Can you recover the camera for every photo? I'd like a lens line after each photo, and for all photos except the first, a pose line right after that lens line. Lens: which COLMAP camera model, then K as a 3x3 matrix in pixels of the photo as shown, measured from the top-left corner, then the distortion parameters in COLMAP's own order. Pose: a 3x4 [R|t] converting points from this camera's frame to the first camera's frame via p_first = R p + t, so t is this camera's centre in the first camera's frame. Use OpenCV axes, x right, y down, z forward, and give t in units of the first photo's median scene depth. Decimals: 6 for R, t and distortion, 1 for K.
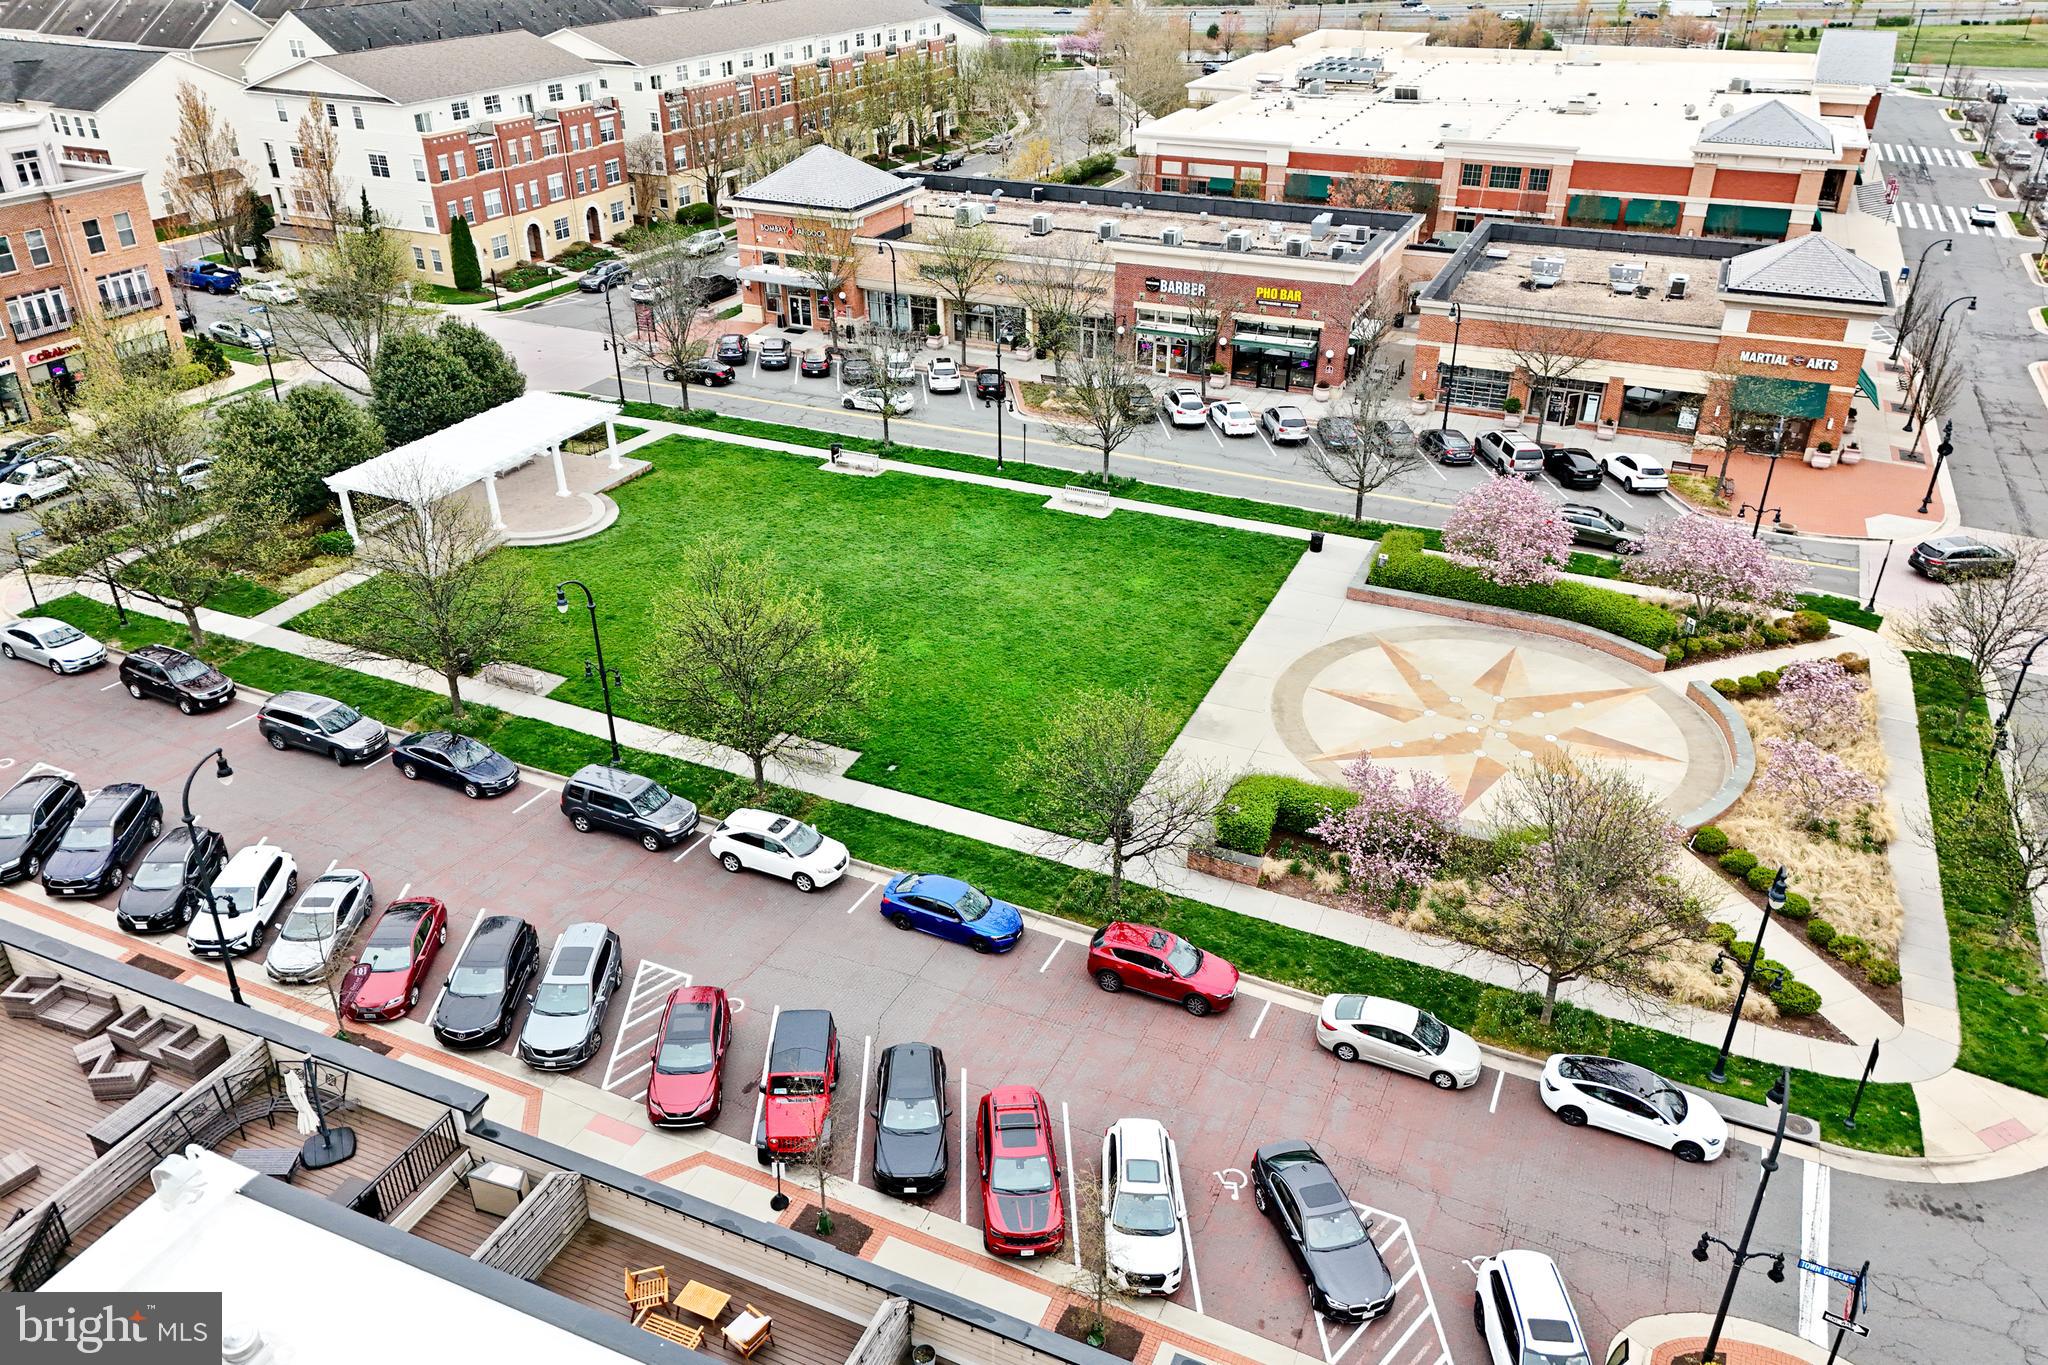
lens RADIAL K [[1509.9, 0, 1024.0], [0, 1509.9, 682.5], [0, 0, 1]] dist [0.078061, -0.070975]
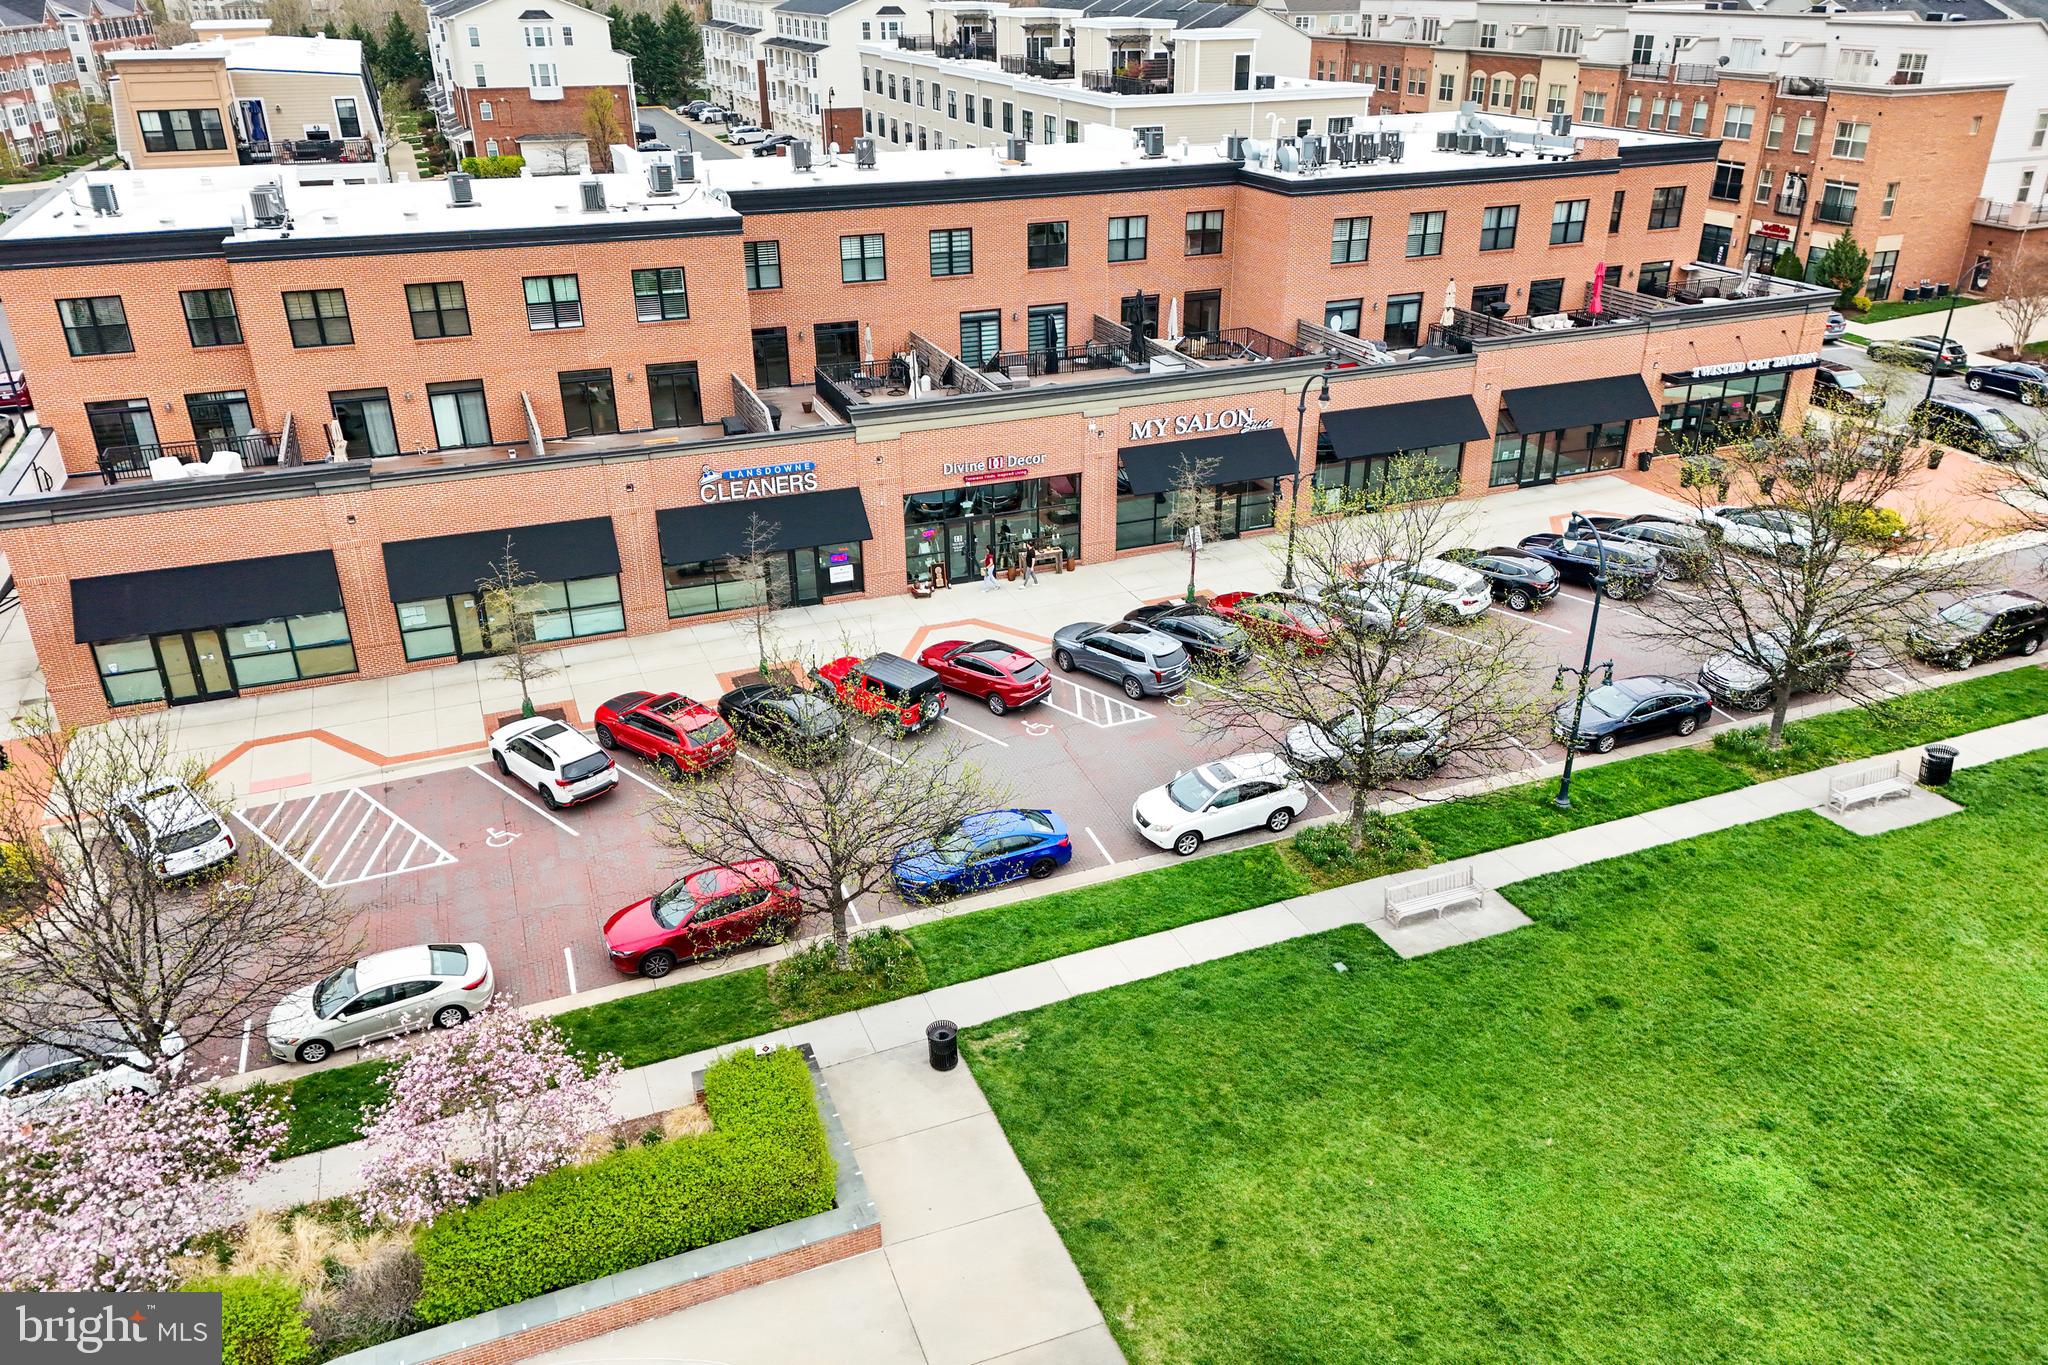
lens RADIAL K [[1509.9, 0, 1024.0], [0, 1509.9, 682.5], [0, 0, 1]] dist [0.078061, -0.070975]
pose [[-0.701396, 0.301969, -0.645646, 0.302737], [-0.342076, 0.652080, 0.676591, -0.323214], [0.625323, 0.695418, -0.354070, 0.885618]]
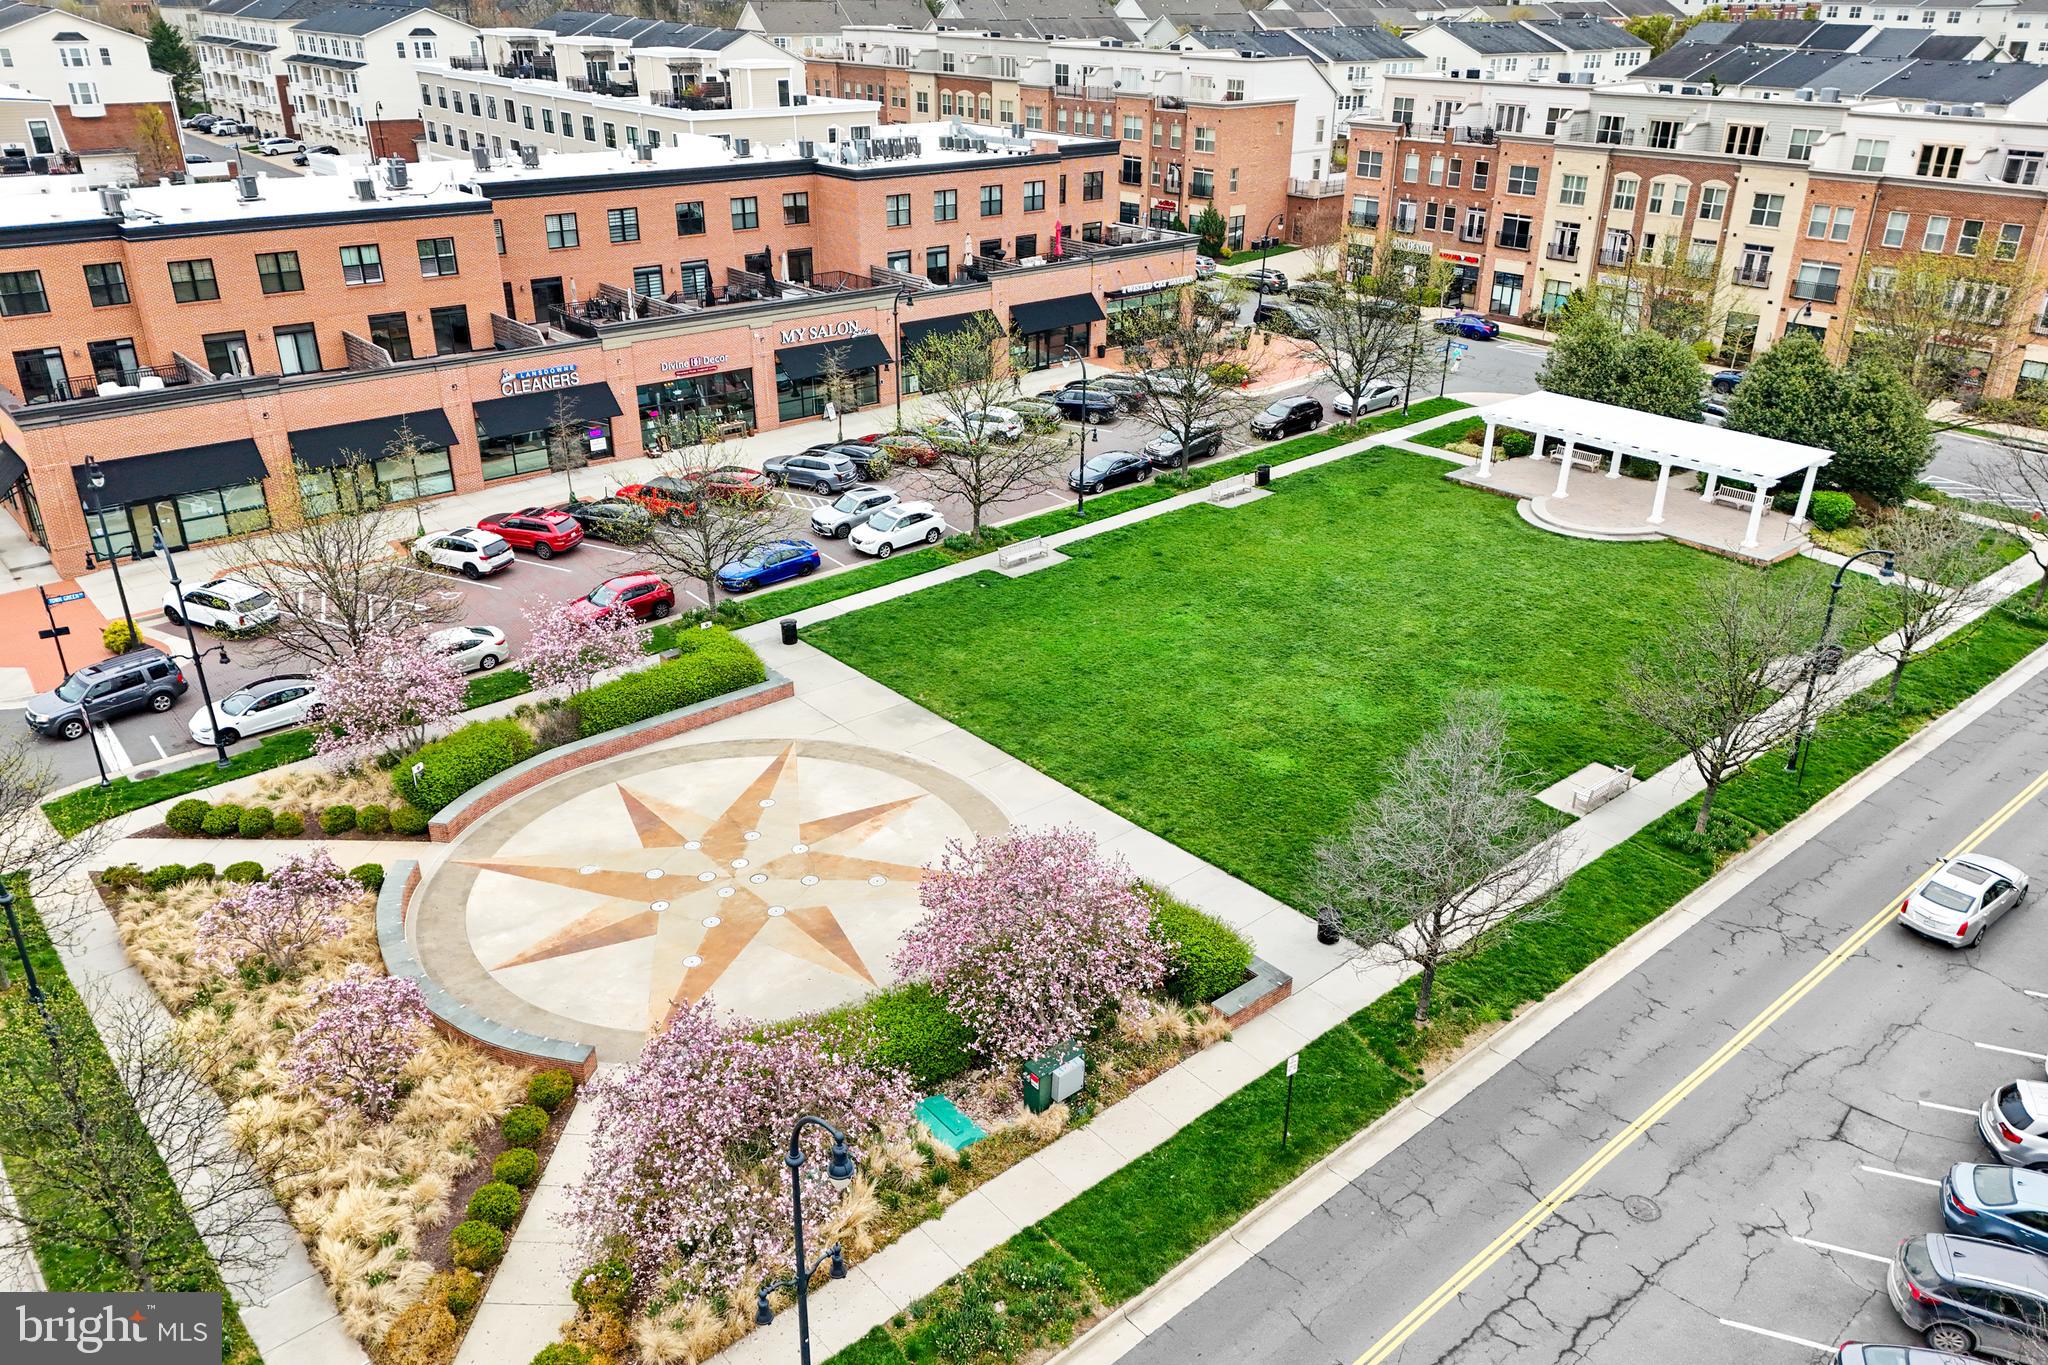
lens RADIAL K [[1509.9, 0, 1024.0], [0, 1509.9, 682.5], [0, 0, 1]] dist [0.078061, -0.070975]
pose [[-0.427277, 0.373129, -0.823535, 0.720158], [-0.444698, 0.706339, 0.550754, -0.442725], [0.787197, 0.601548, -0.135872, 1.024517]]
